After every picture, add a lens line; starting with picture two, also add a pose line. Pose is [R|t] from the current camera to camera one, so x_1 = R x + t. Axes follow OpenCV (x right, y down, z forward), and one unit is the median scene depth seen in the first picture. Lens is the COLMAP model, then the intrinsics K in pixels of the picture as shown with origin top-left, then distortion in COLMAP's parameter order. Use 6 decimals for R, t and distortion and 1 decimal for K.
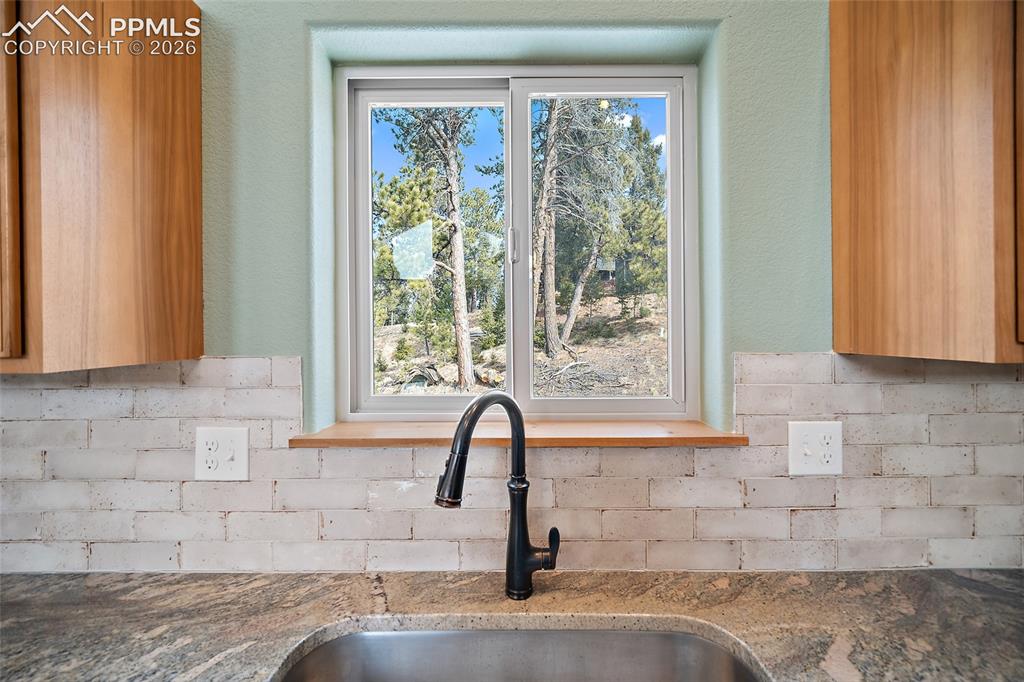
lens RADIAL K [[496.6, 0, 512.1], [0, 496.6, 335.5], [0, 0, 1]] dist [-0.003401, -0.000883]
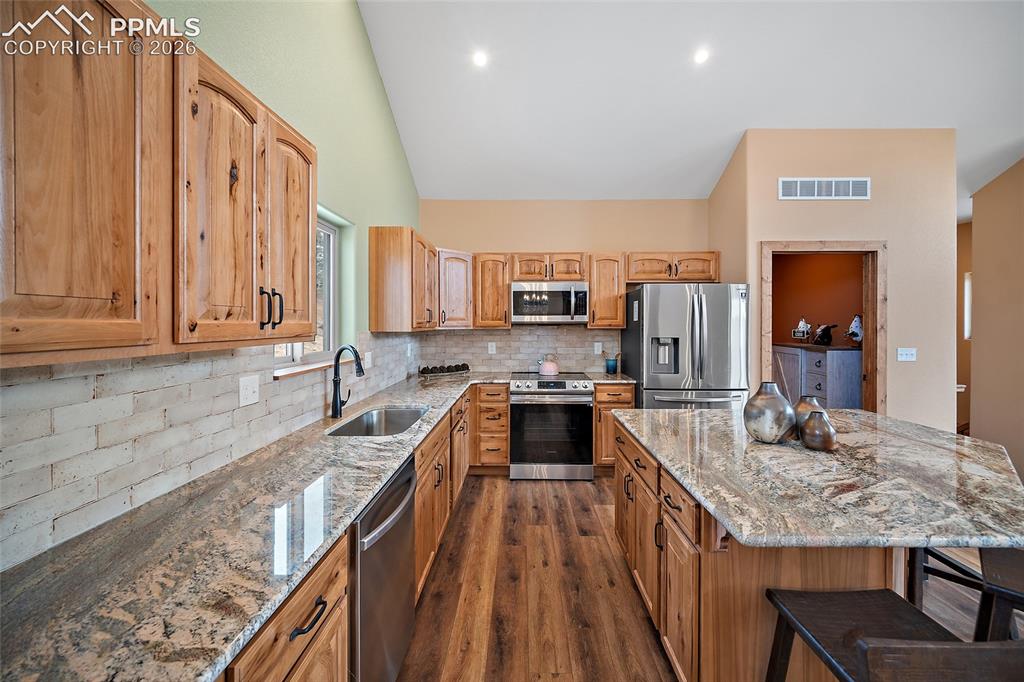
lens RADIAL K [[496.6, 0, 512.1], [0, 496.6, 331.4], [0, 0, 1]] dist [-0.003401, -0.000883]
pose [[0.032480, -0.015421, 0.999353, -2.372125], [0.006096, 0.999865, 0.015231, -0.009692], [-0.999454, 0.005597, 0.032570, -0.062159]]
